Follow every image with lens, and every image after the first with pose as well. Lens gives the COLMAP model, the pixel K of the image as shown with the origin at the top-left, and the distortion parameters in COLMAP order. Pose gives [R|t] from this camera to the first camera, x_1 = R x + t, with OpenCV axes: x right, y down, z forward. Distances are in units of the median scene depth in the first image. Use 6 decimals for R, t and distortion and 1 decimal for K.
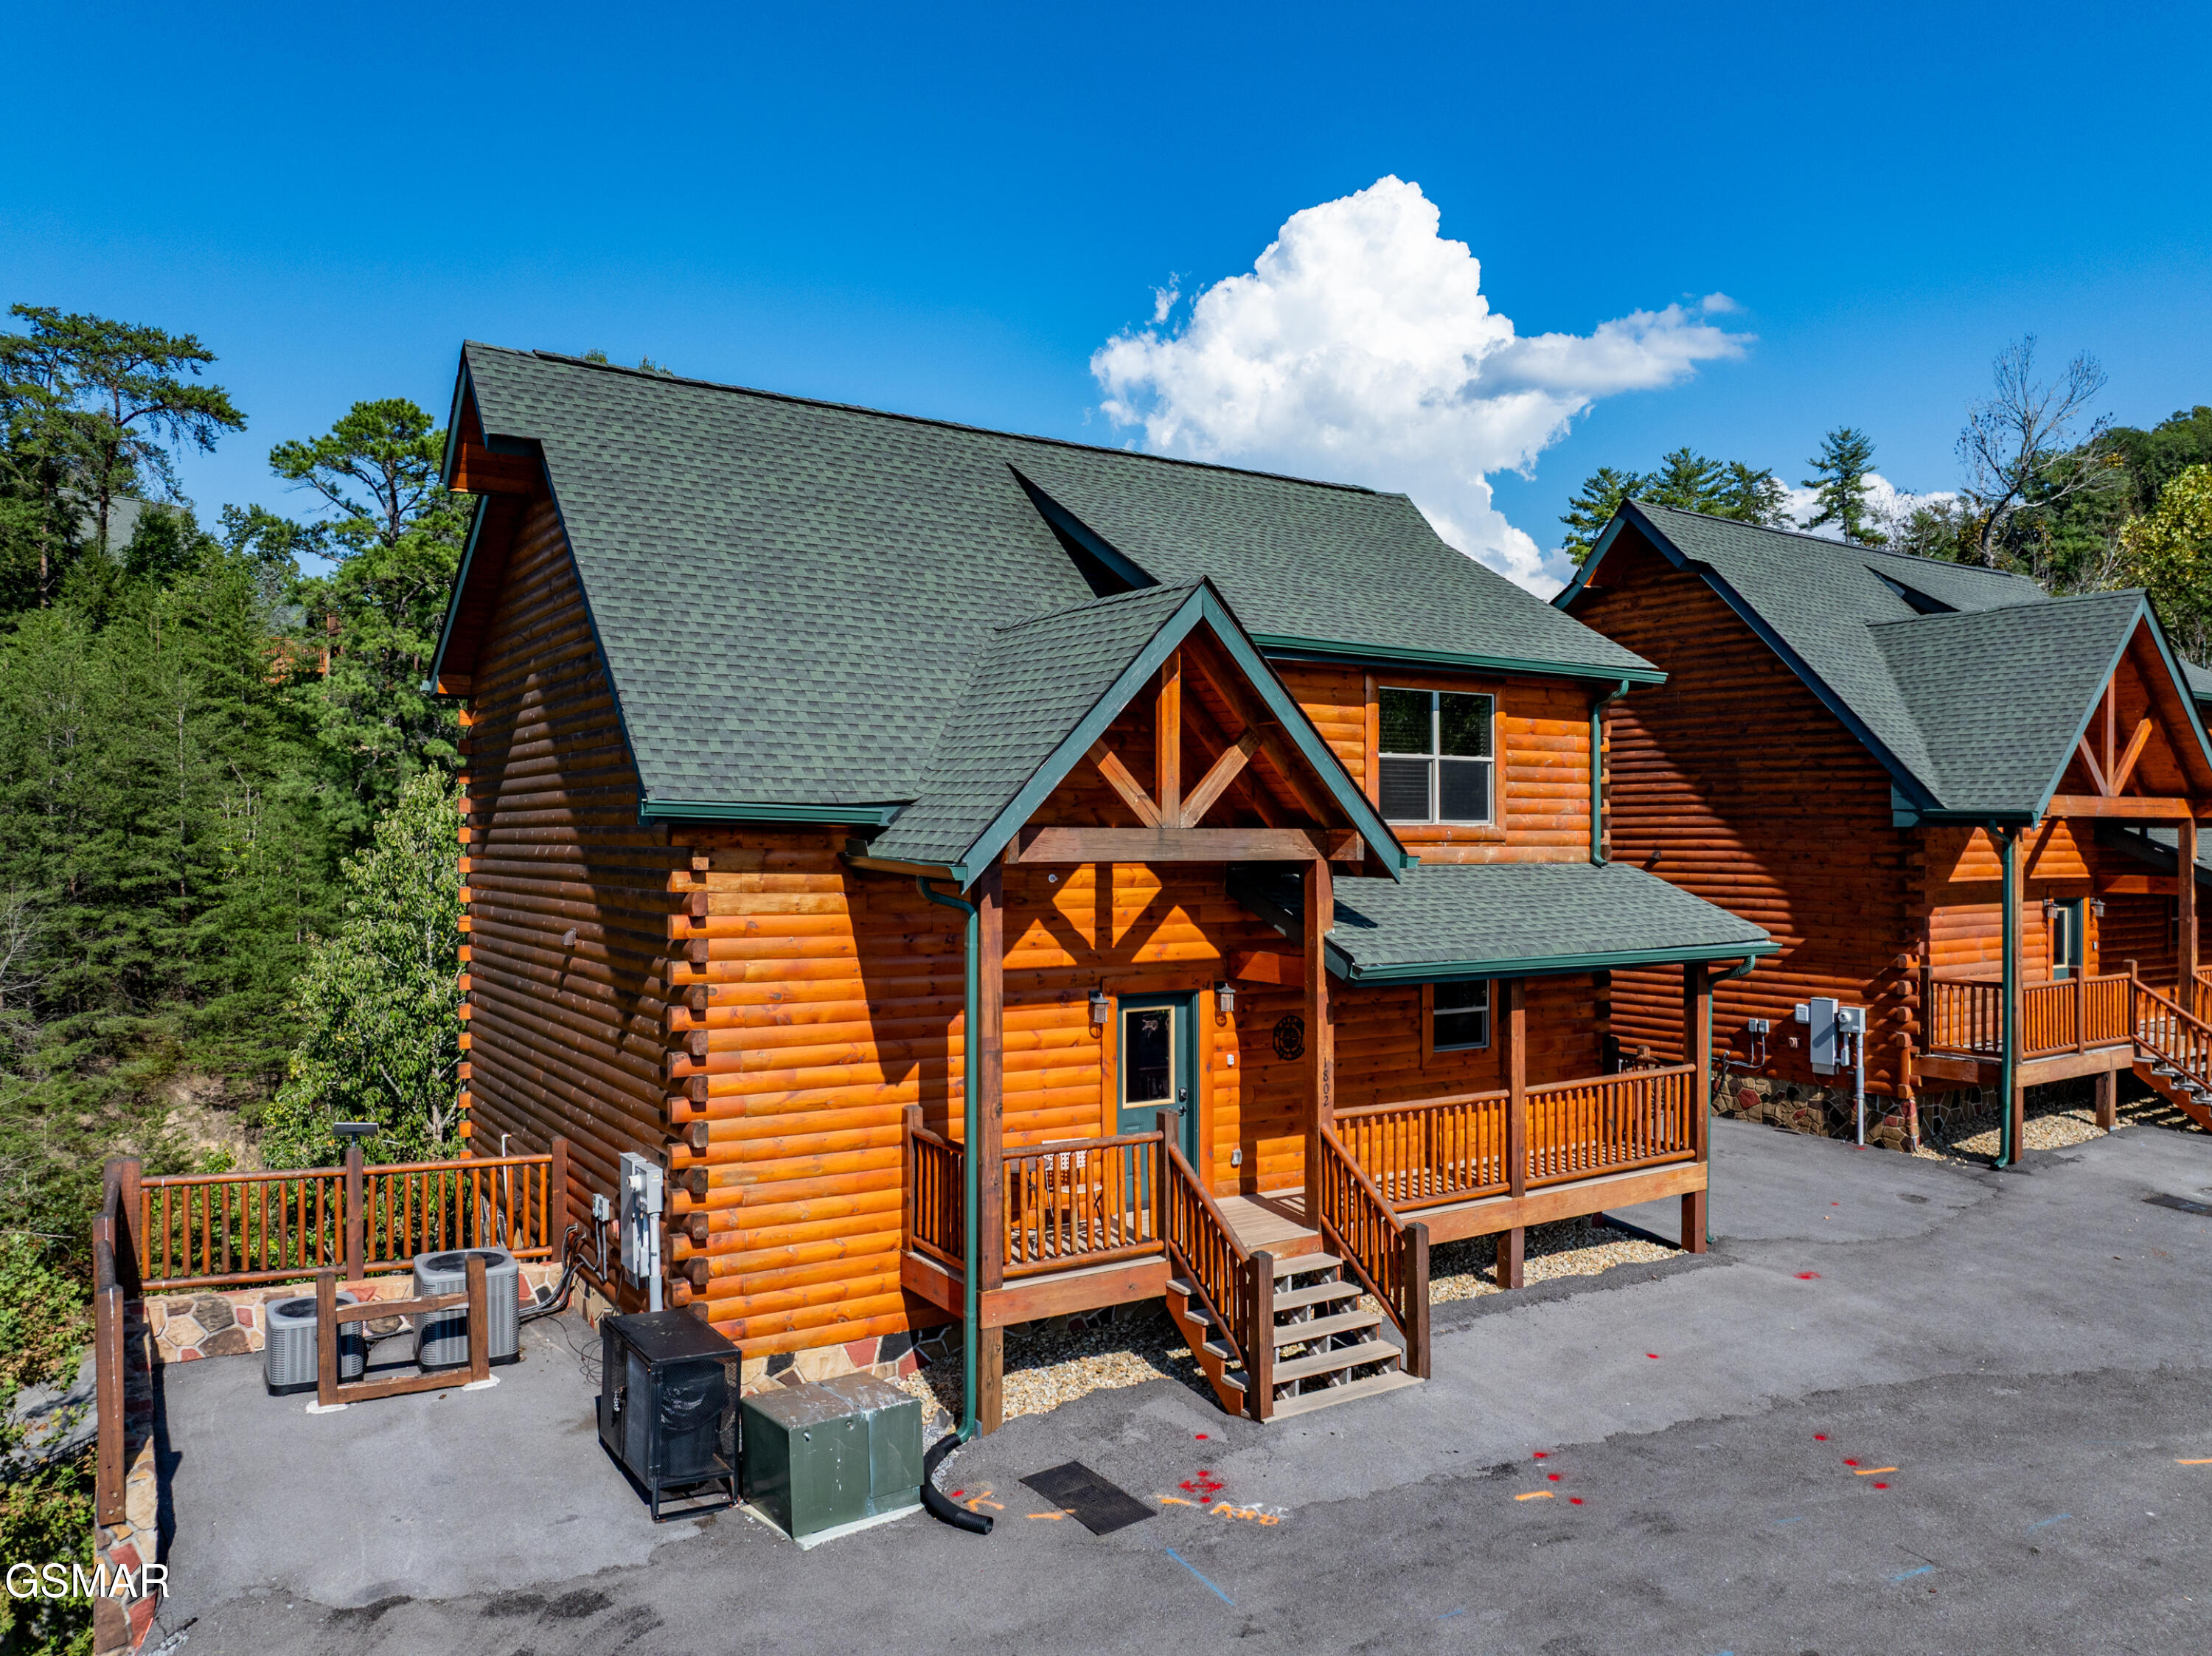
lens RADIAL K [[1568.9, 0, 1123.2], [0, 1568.9, 833.3], [0, 0, 1]] dist [-0.061639, 0.034148]
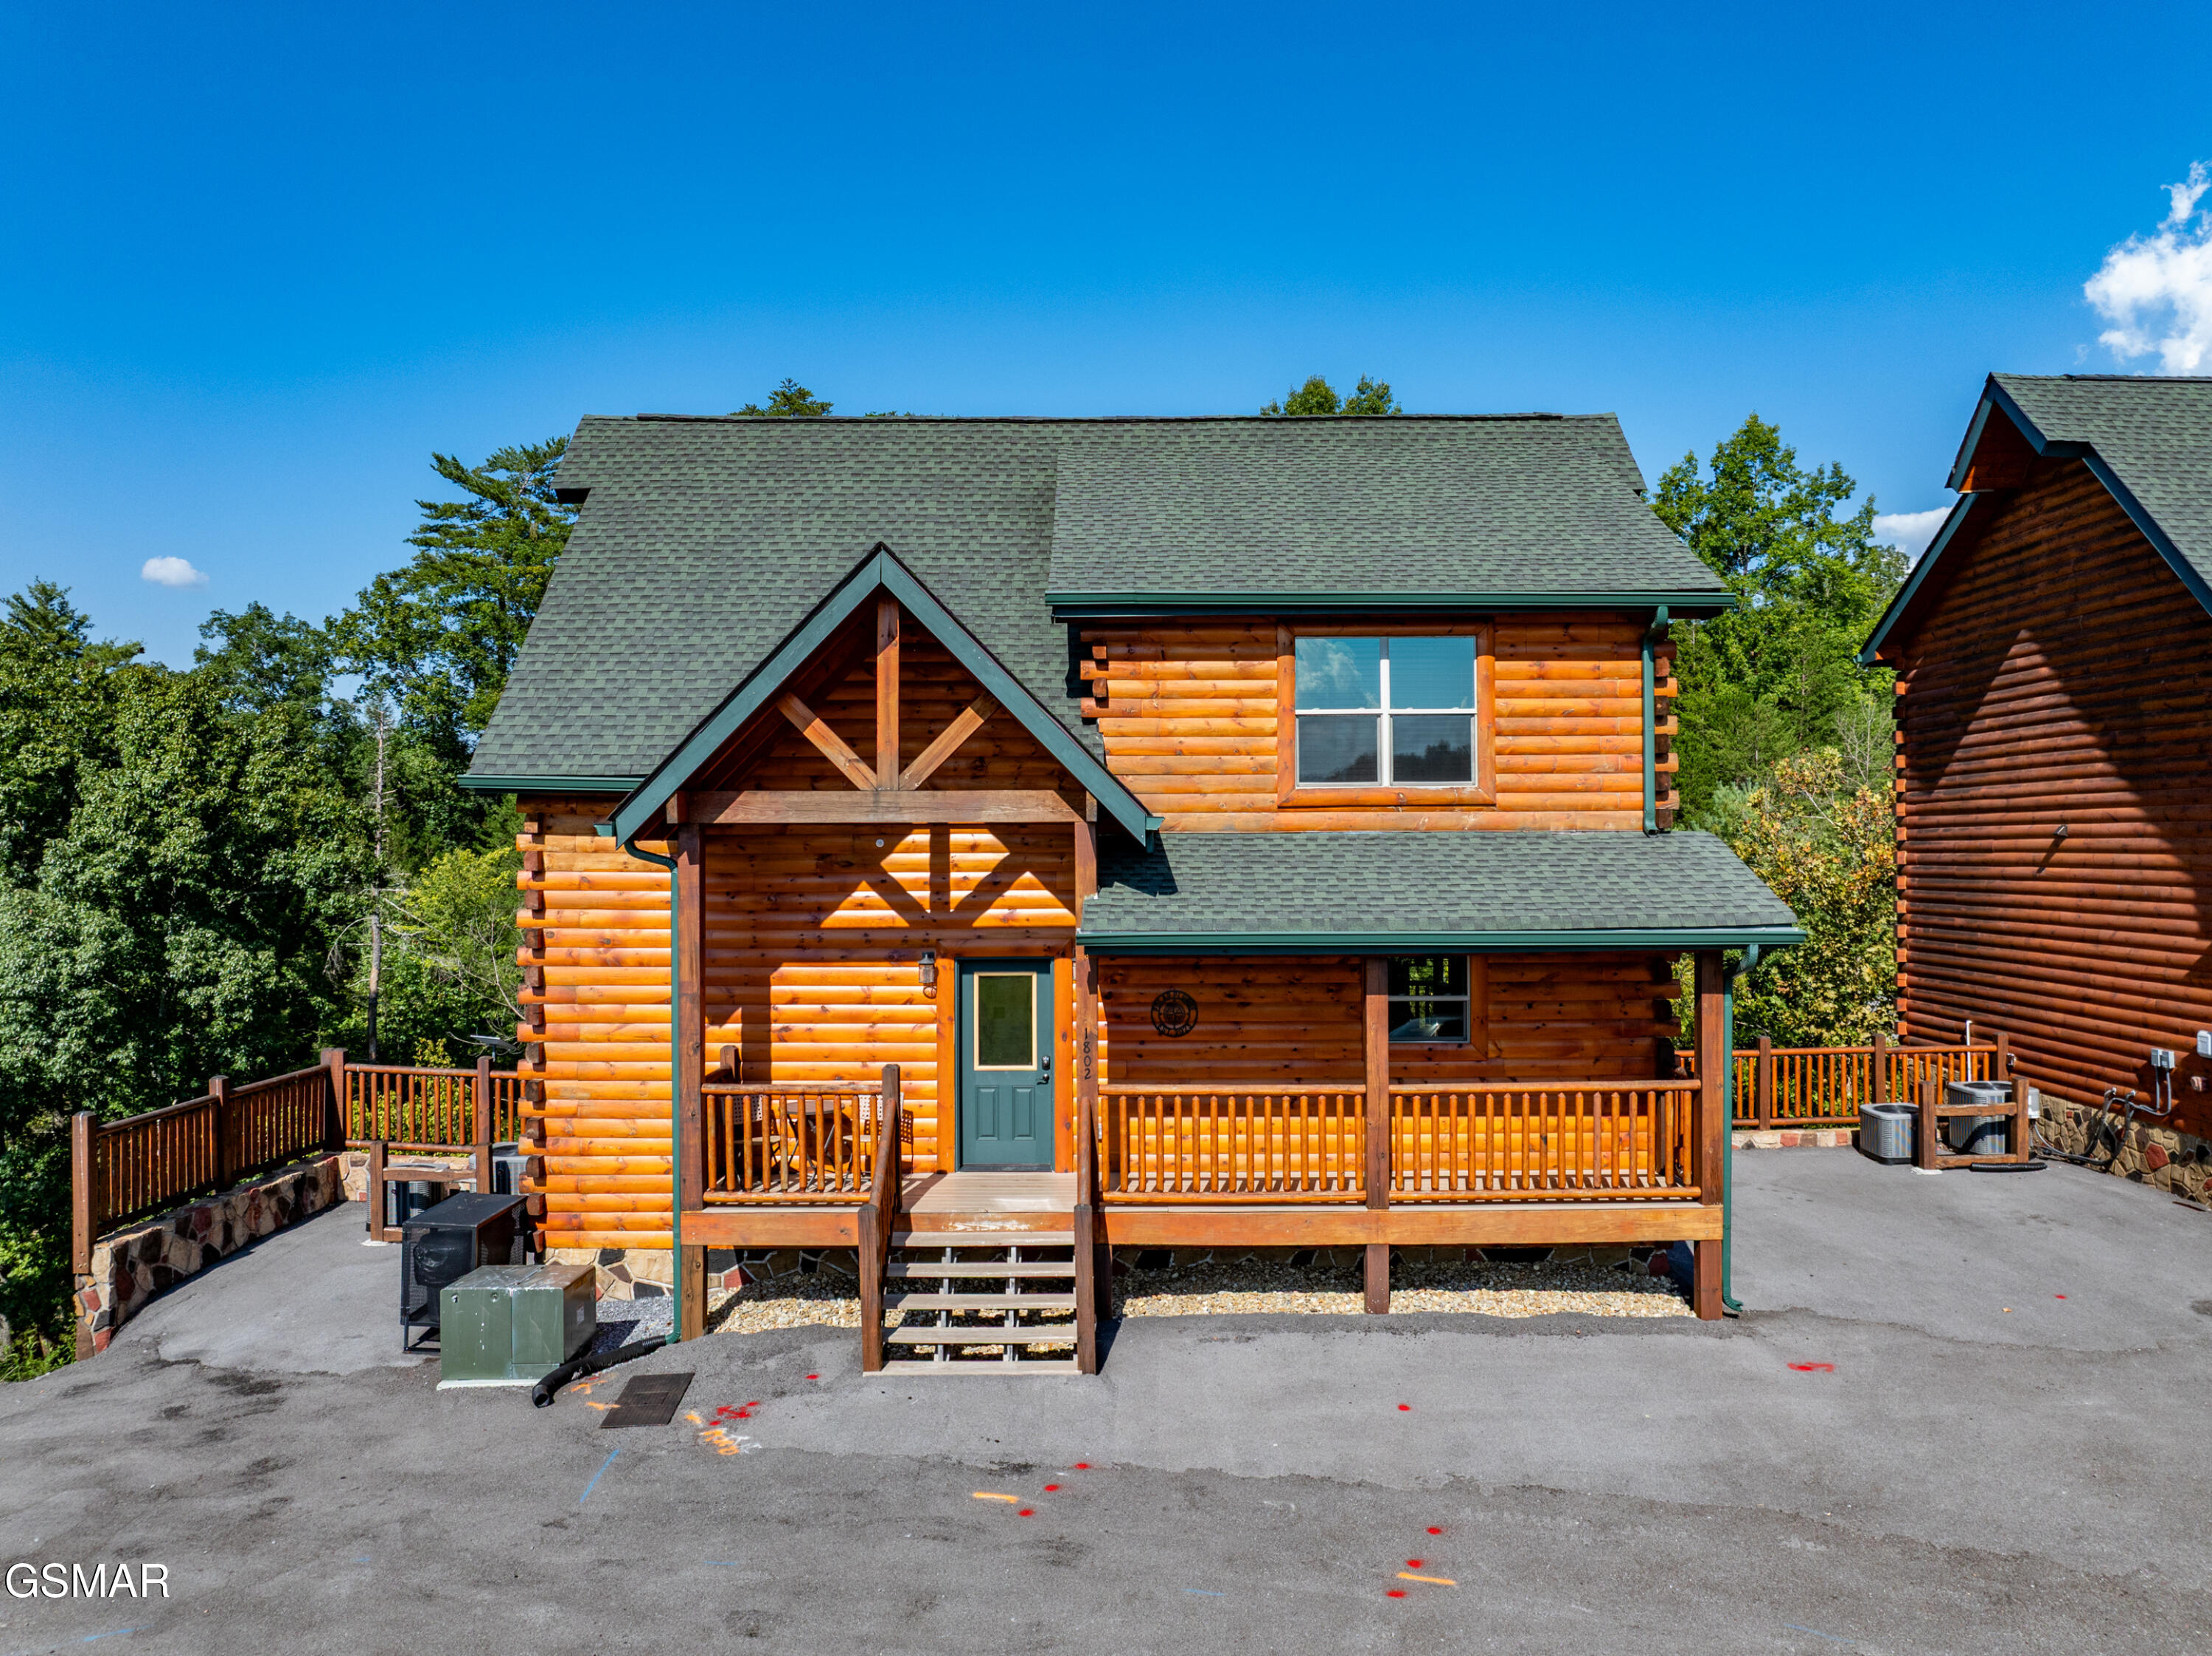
lens RADIAL K [[1566.8, 0, 1135.4], [0, 1566.8, 824.9], [0, 0, 1]] dist [-0.061874, 0.032884]
pose [[0.840884, -0.011249, -0.541099, 0.648904], [0.007071, 0.999927, -0.009799, 0.027359], [0.541170, 0.004414, 0.840902, 0.203524]]
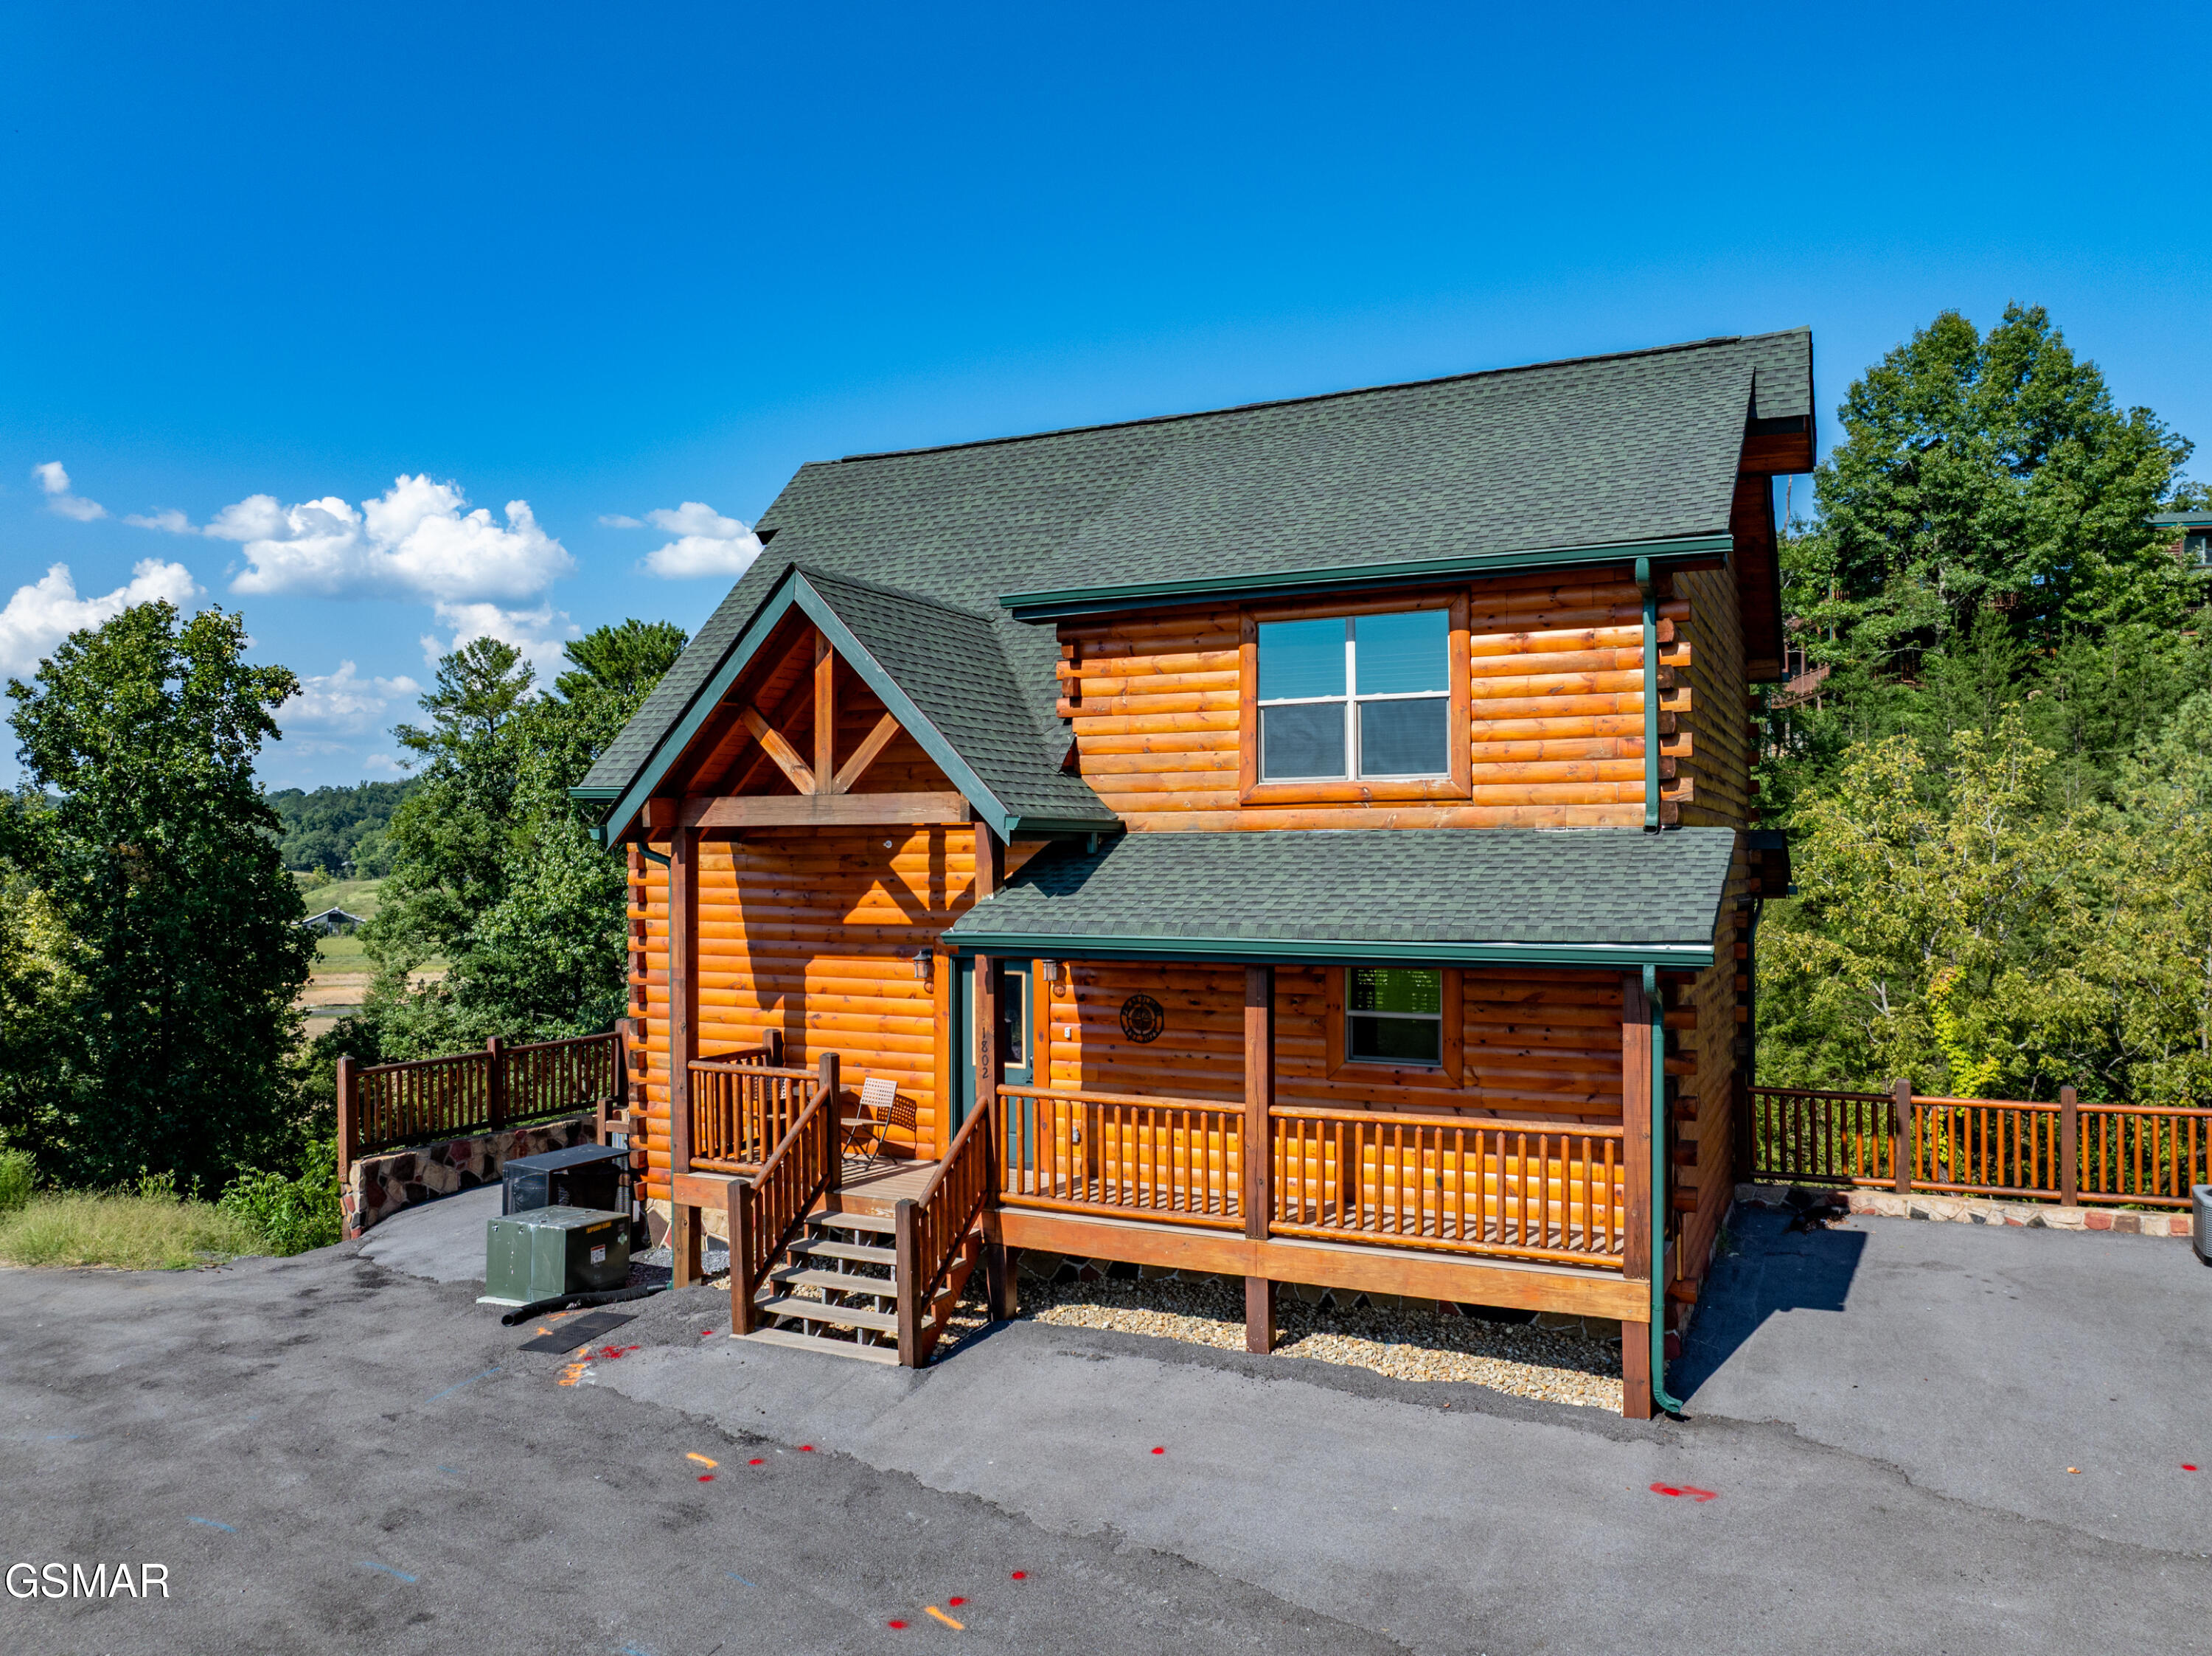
lens RADIAL K [[1566.8, 0, 1135.4], [0, 1566.8, 824.9], [0, 0, 1]] dist [-0.061874, 0.032884]
pose [[0.514367, -0.018437, -0.857372, 0.967788], [0.009951, 0.999830, -0.015530, 0.033006], [0.857513, -0.000544, 0.514463, 0.563421]]
